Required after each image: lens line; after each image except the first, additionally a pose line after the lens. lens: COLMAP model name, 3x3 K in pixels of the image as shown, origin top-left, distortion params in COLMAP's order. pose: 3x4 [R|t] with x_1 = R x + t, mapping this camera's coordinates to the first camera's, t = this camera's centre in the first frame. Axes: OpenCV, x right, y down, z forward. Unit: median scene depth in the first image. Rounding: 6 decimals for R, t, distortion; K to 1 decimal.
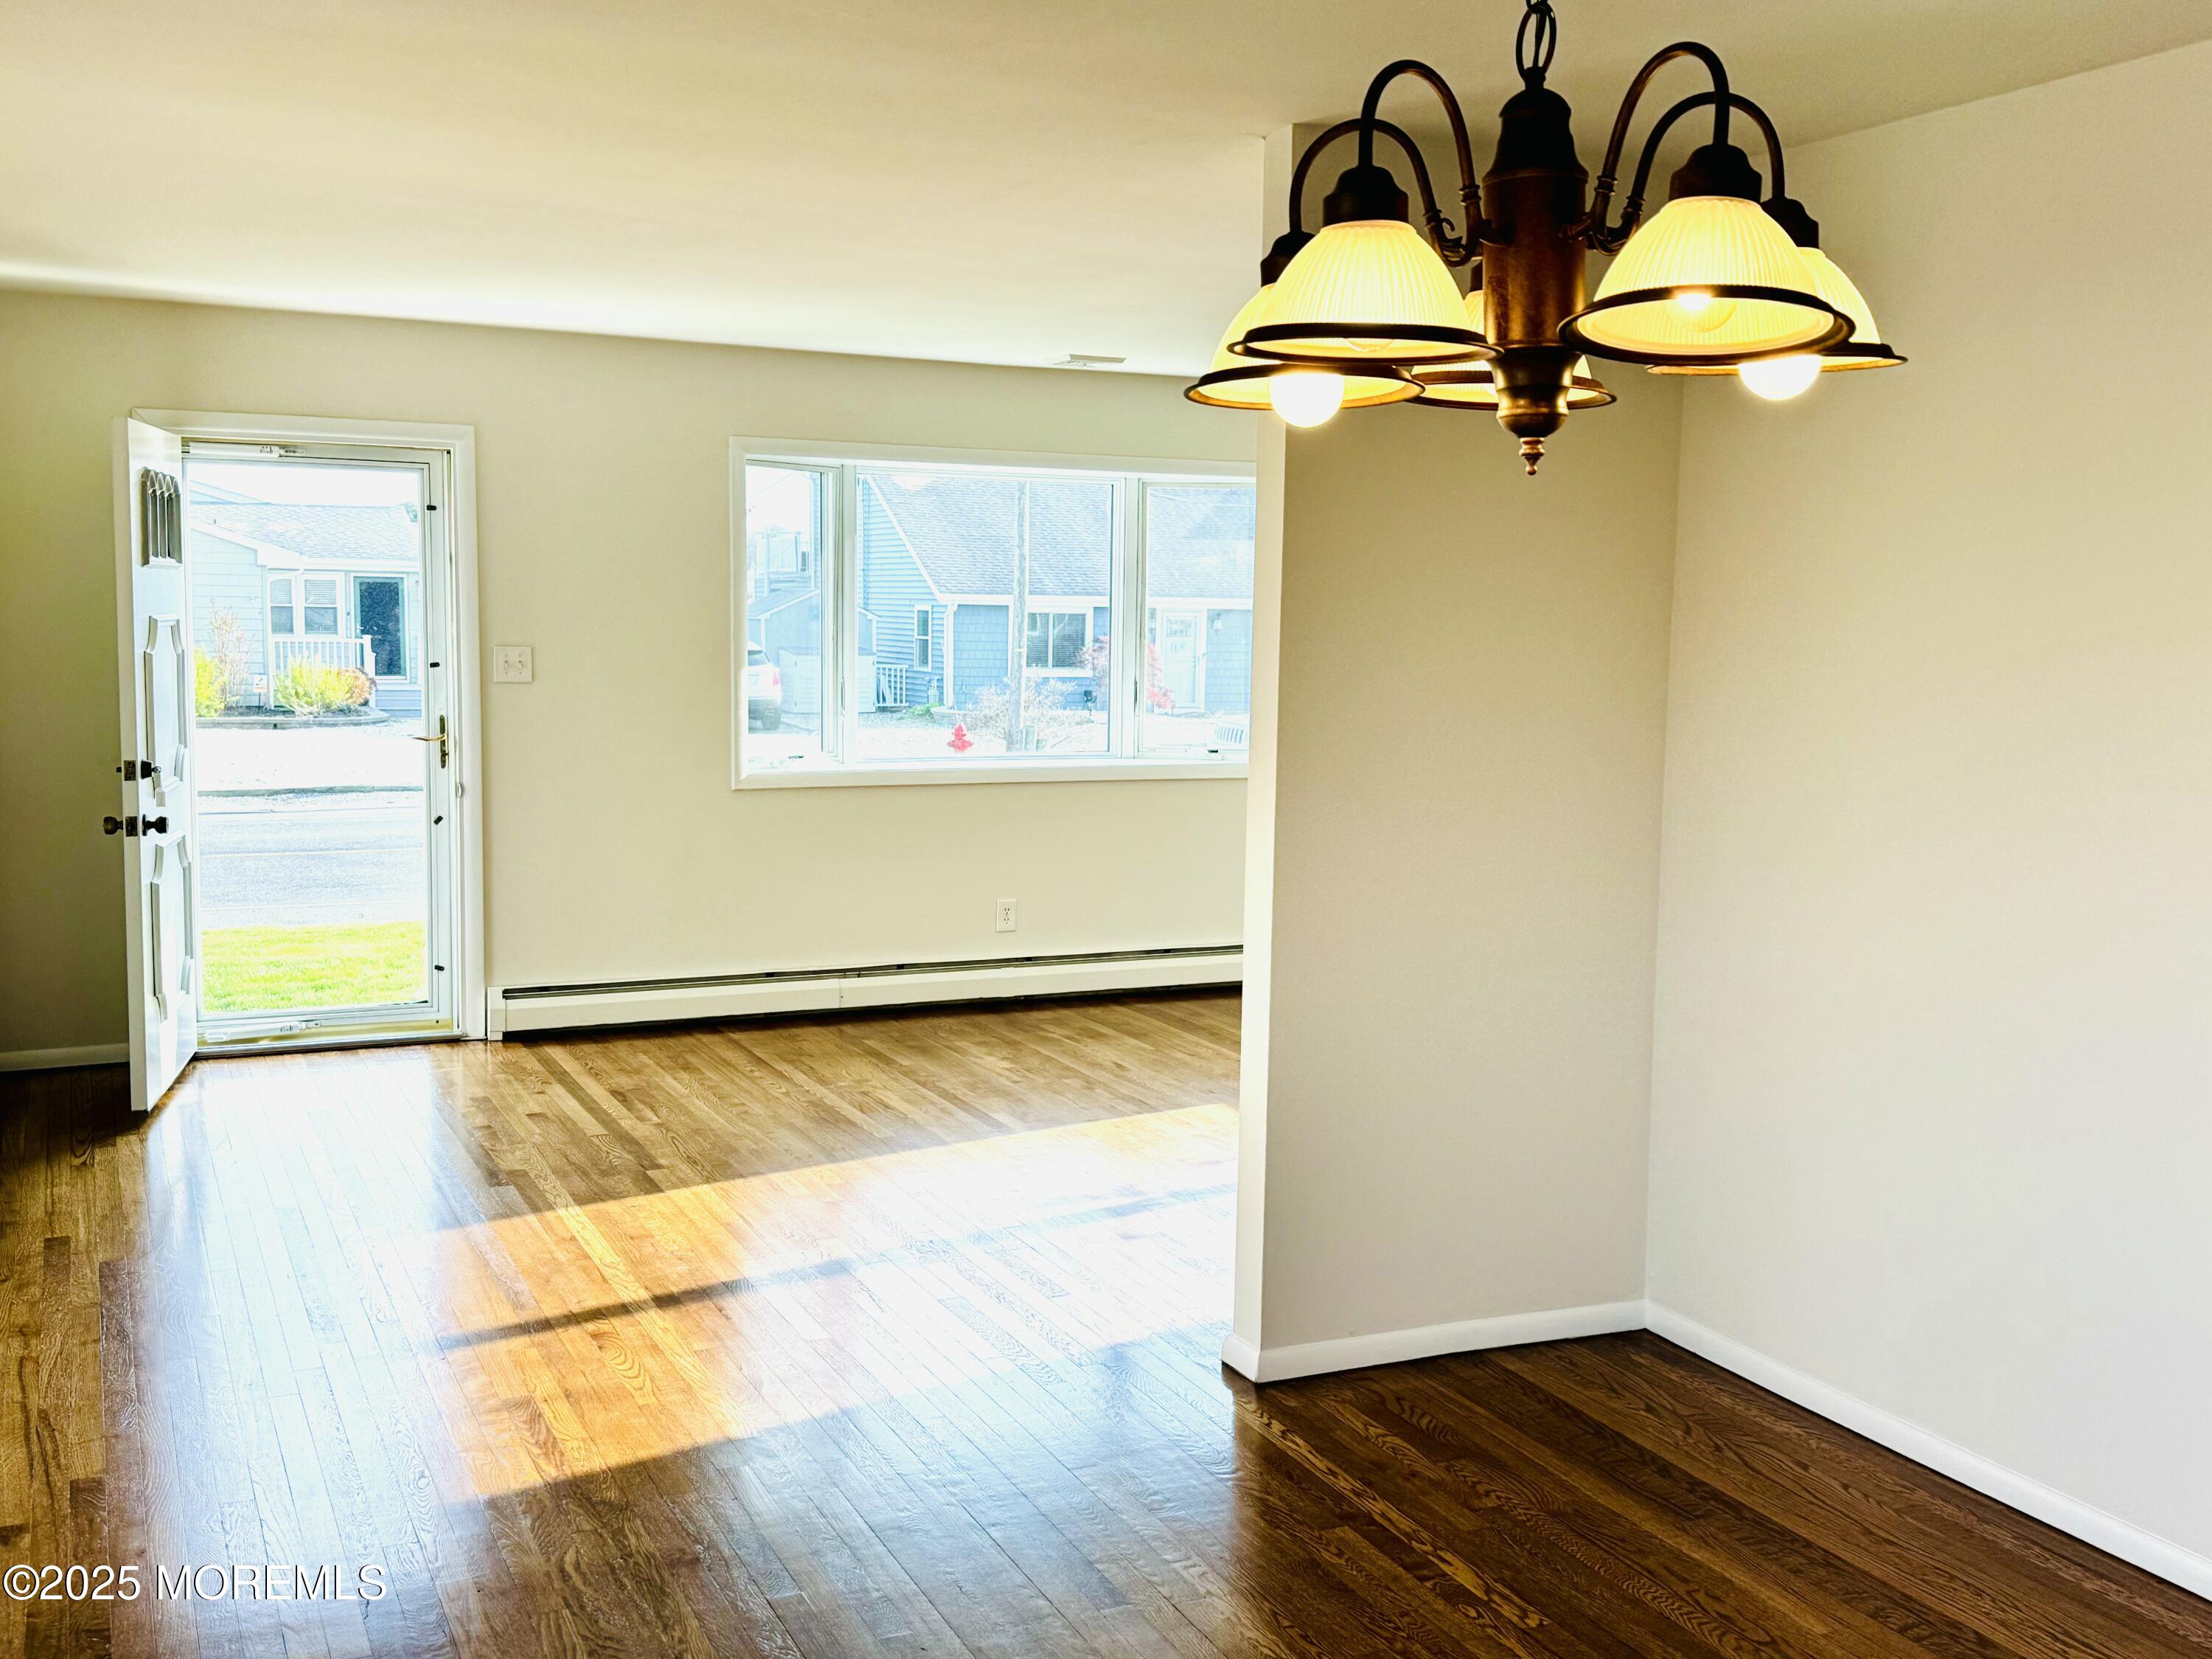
lens RADIAL K [[2226.6, 0, 1107.7], [0, 2226.6, 834.5], [0, 0, 1]] dist [0.087790, 0.000000]
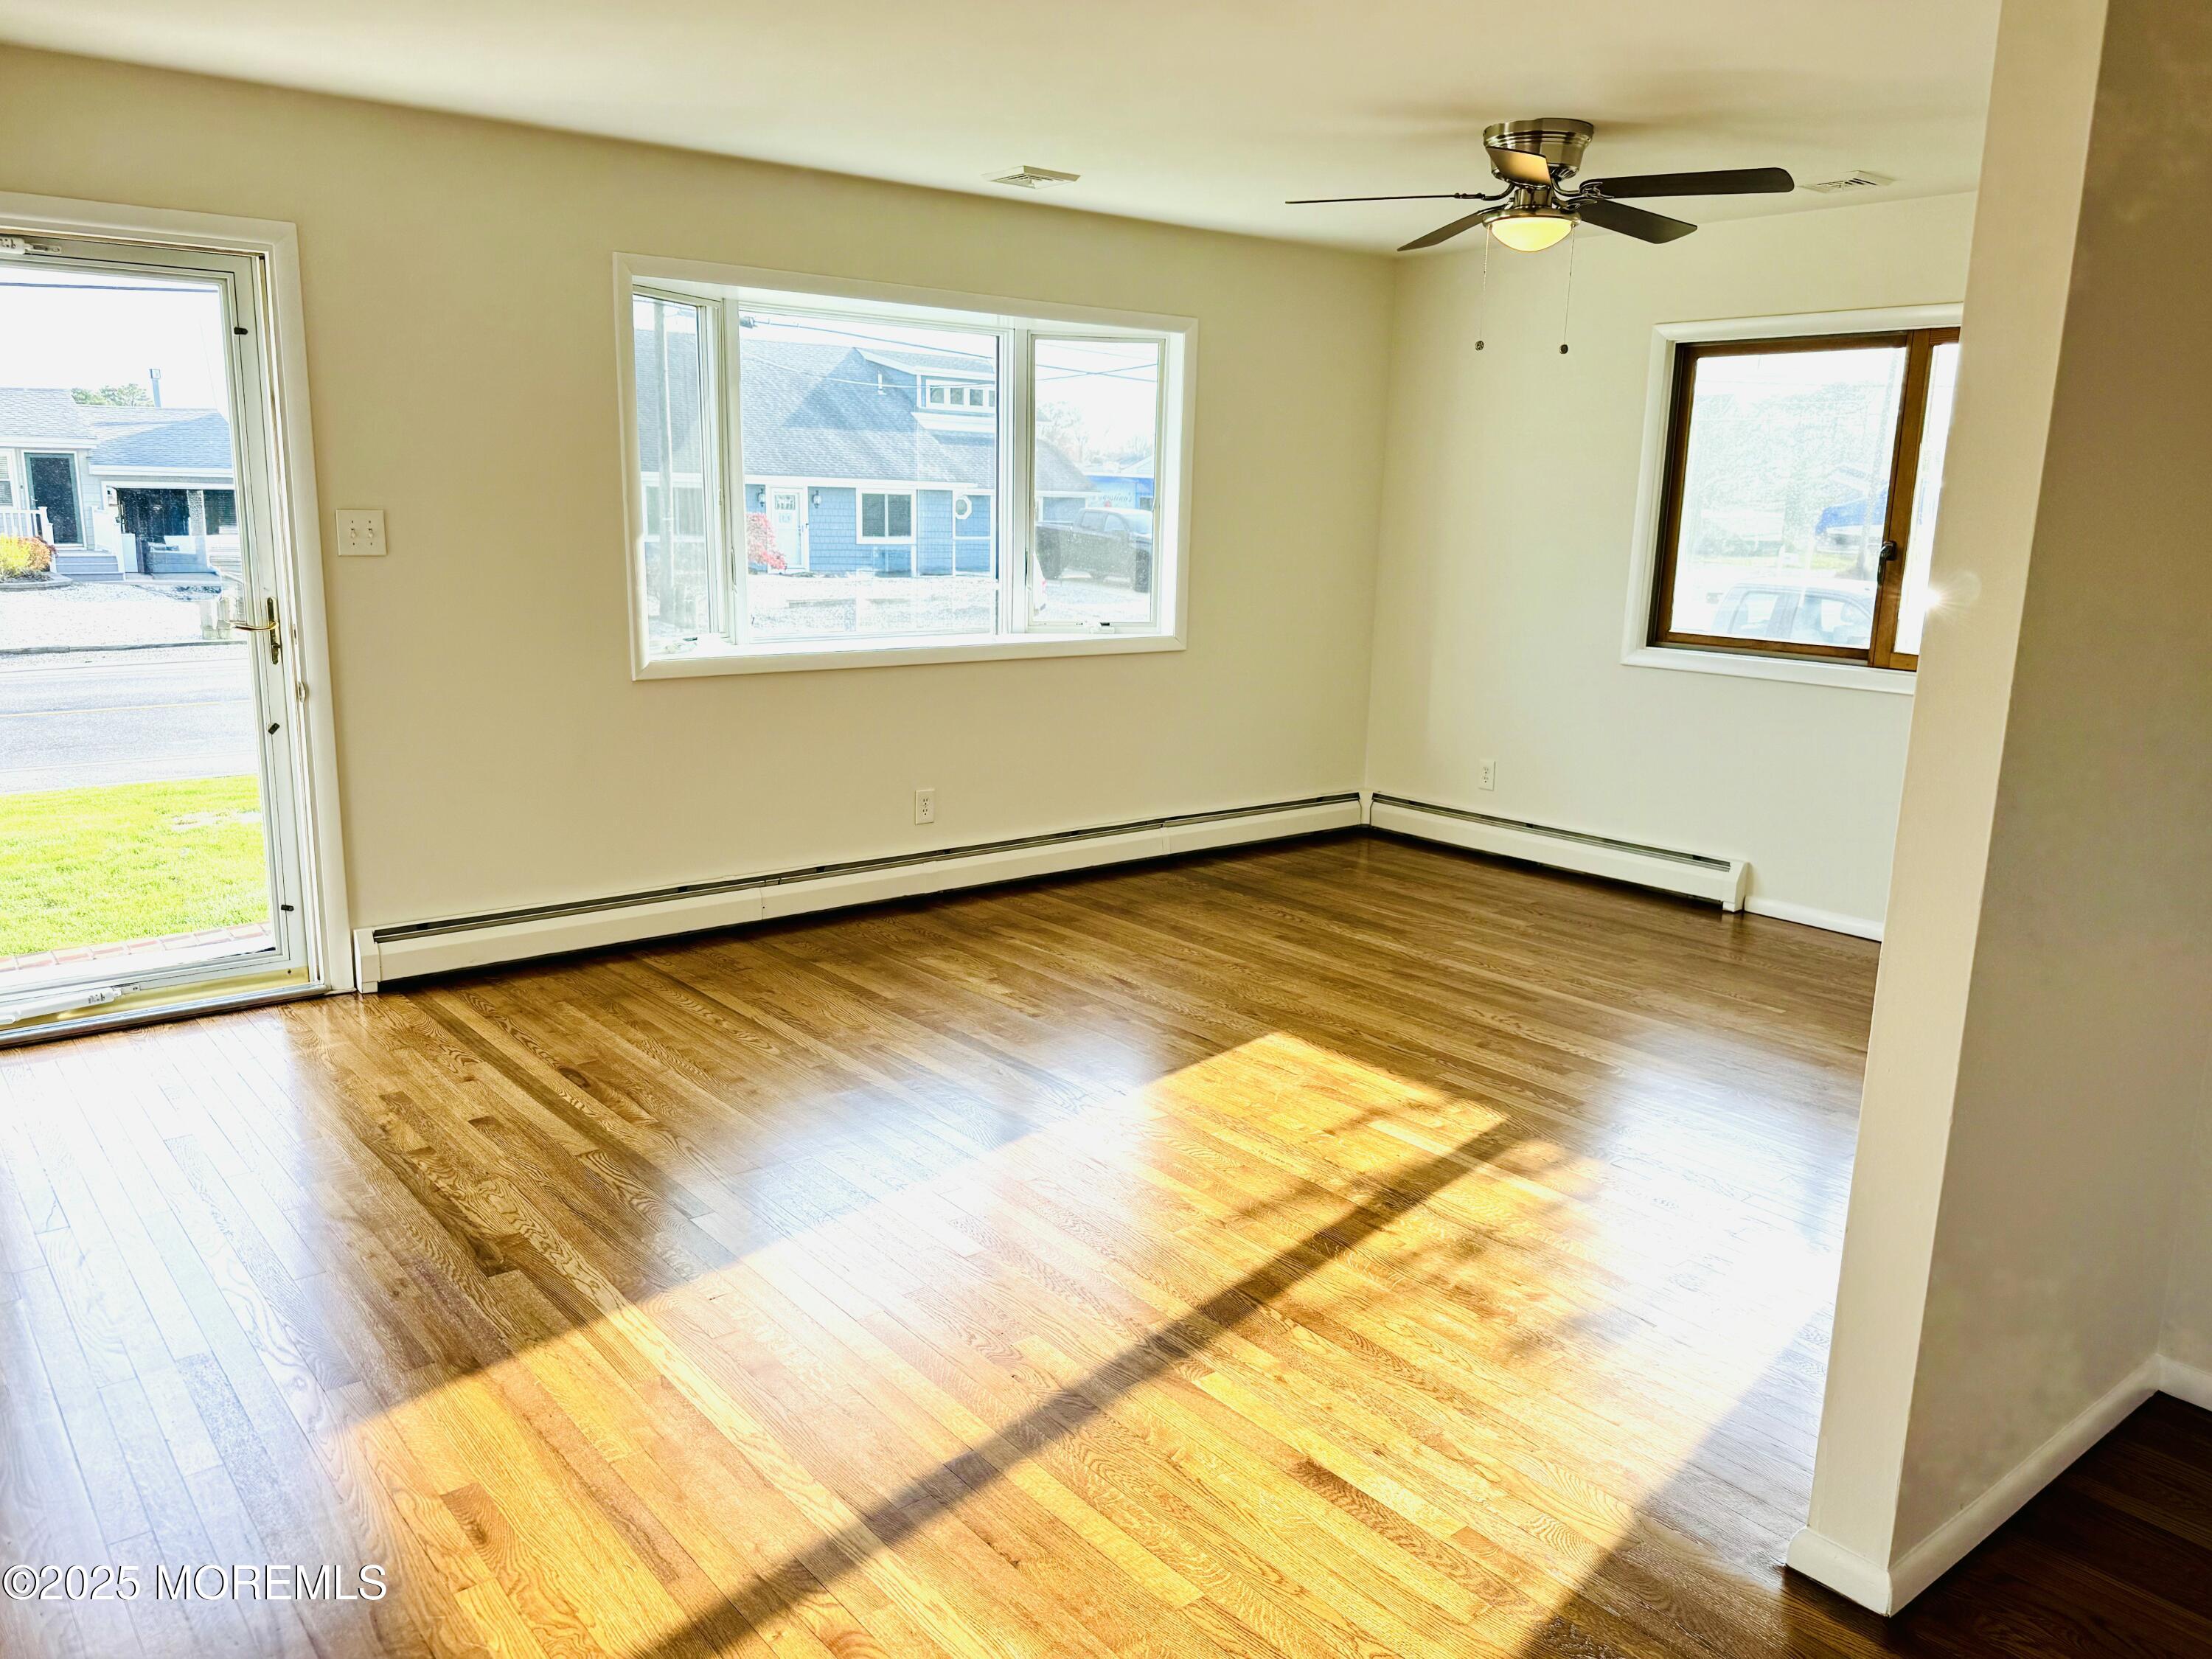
lens RADIAL K [[1656.6, 0, 1113.6], [0, 1656.6, 840.6], [0, 0, 1]] dist [0.011790, -0.017327]
pose [[0.967708, -0.046722, 0.247706, -0.155598], [0.019727, 0.993696, 0.110362, -0.026439], [-0.251301, -0.101912, 0.962529, 0.344279]]
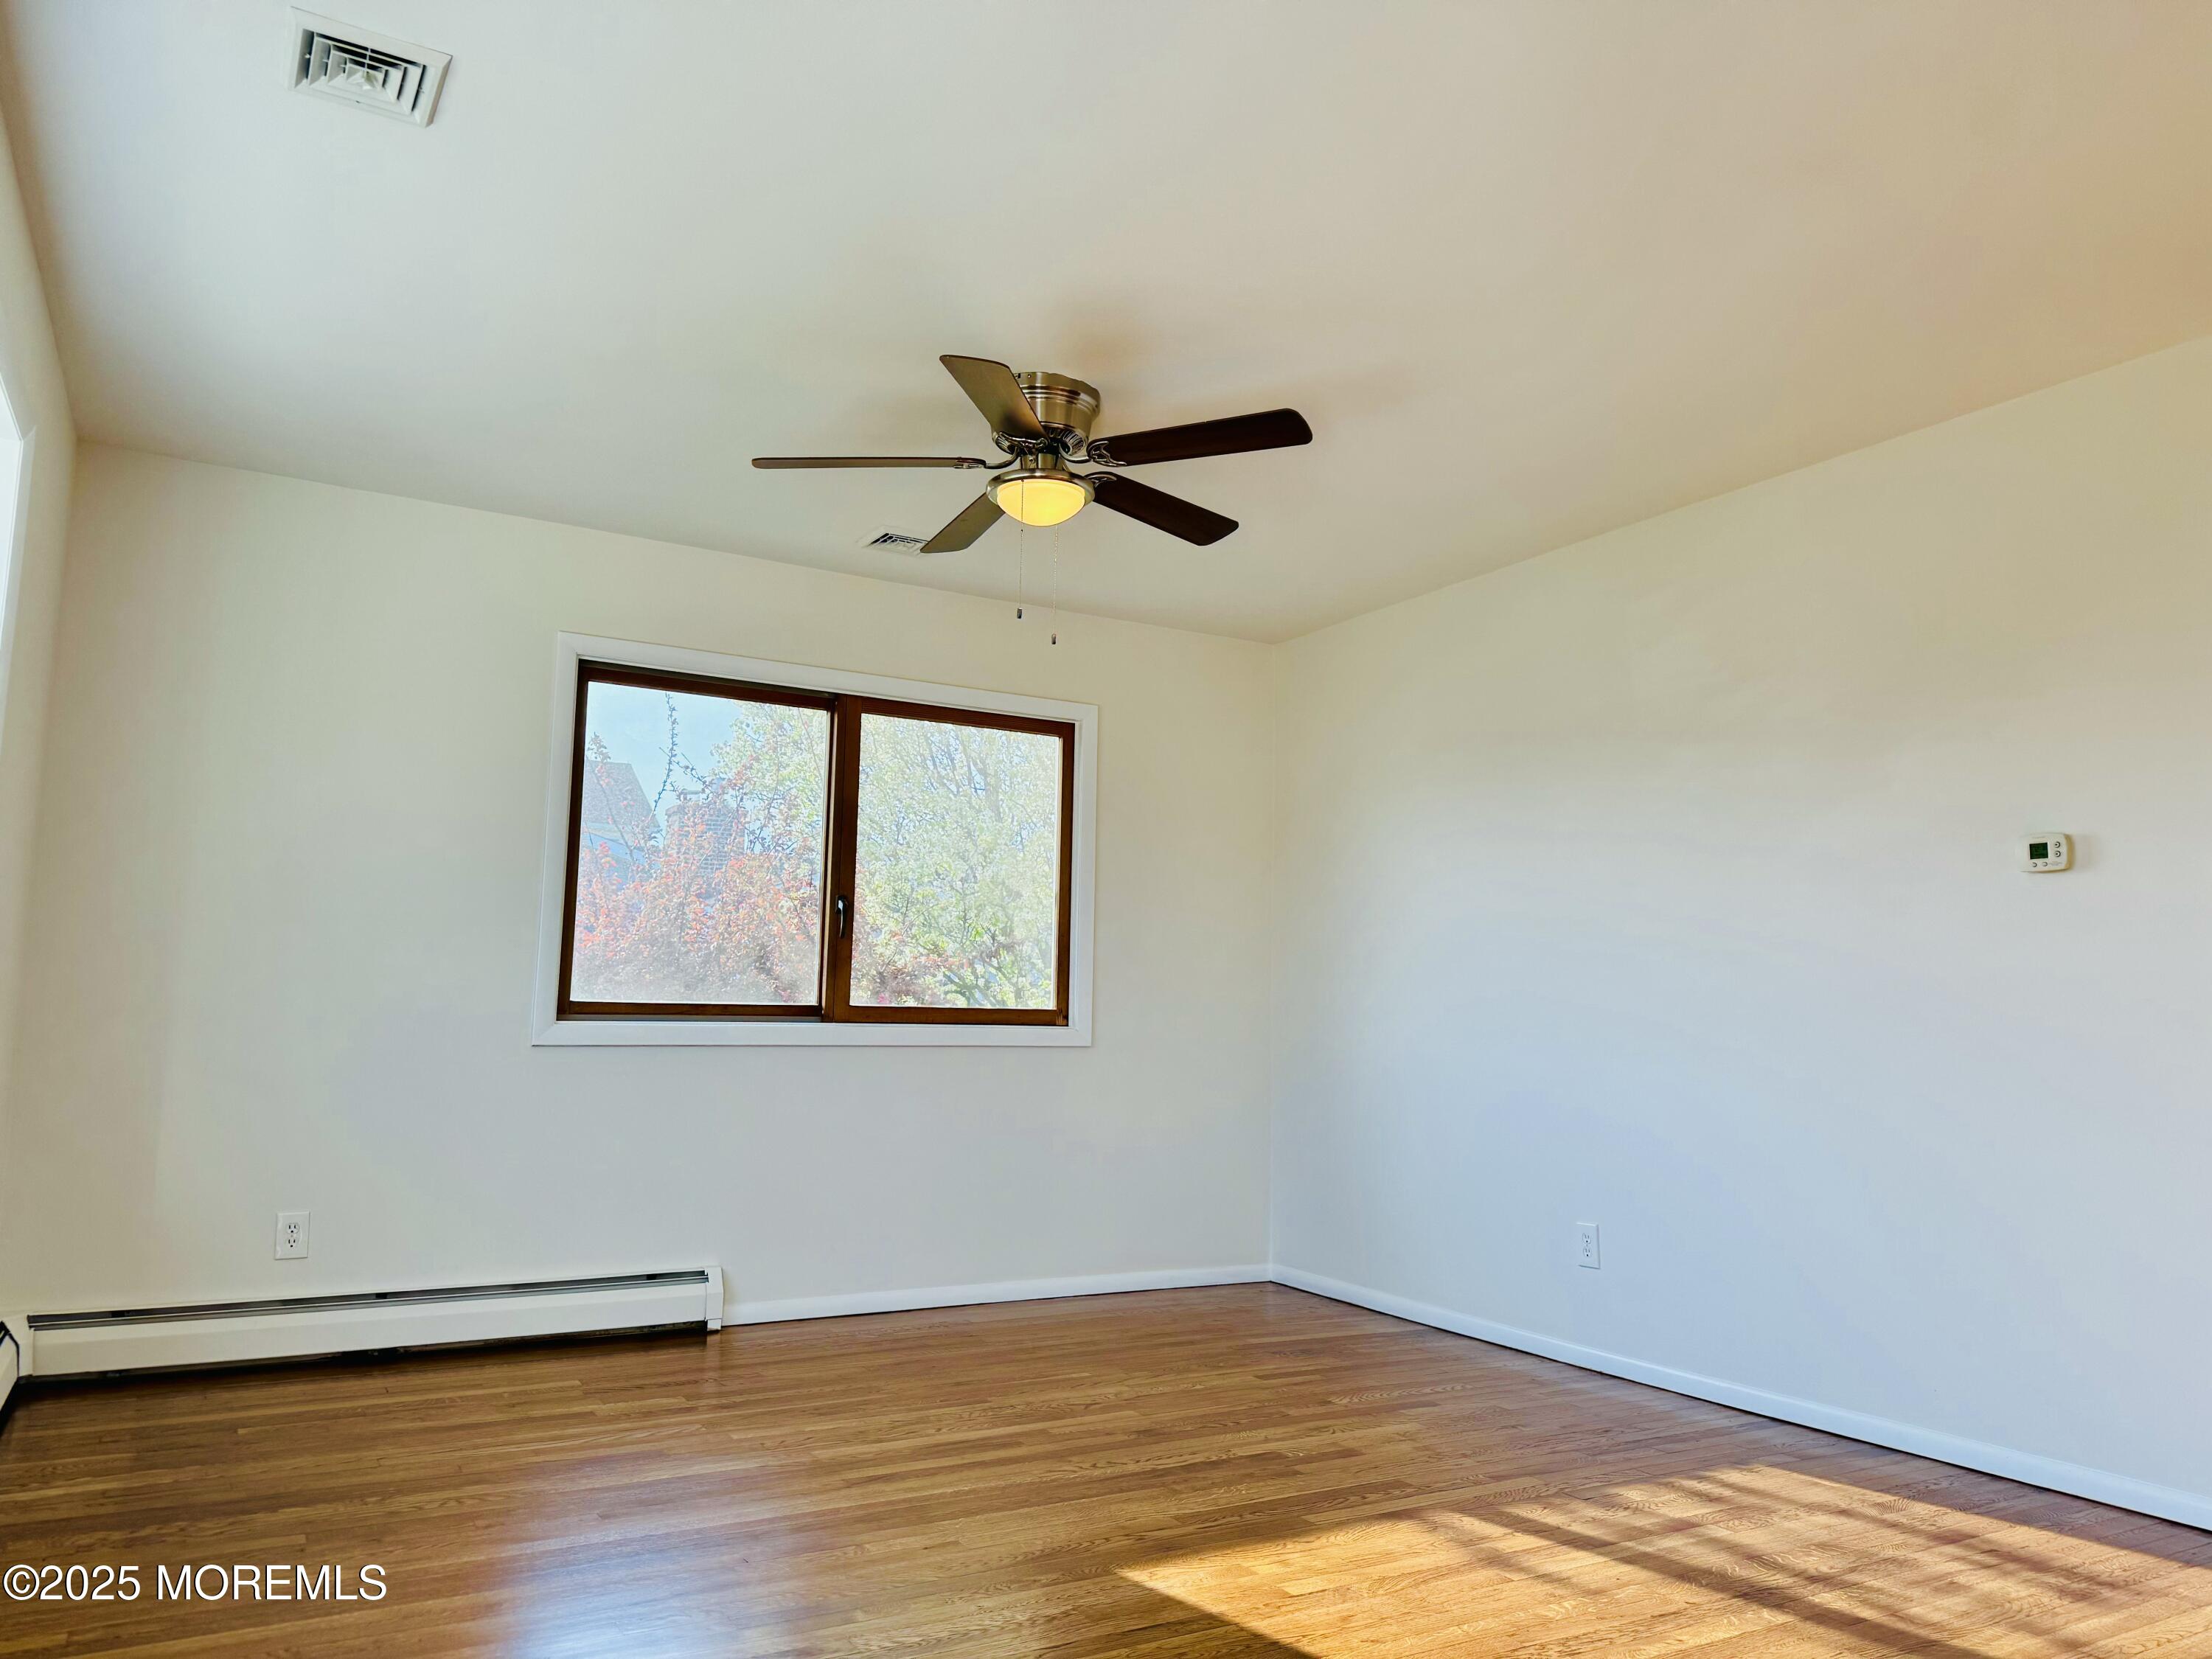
lens RADIAL K [[1554.3, 0, 1107.6], [0, 1554.3, 812.3], [0, 0, 1]] dist [0.041744, -0.038428]
pose [[-0.104736, 0.109344, 0.988471, -0.316380], [0.078411, 0.991751, -0.101399, -0.027611], [-0.991404, 0.066887, -0.112446, 0.900950]]
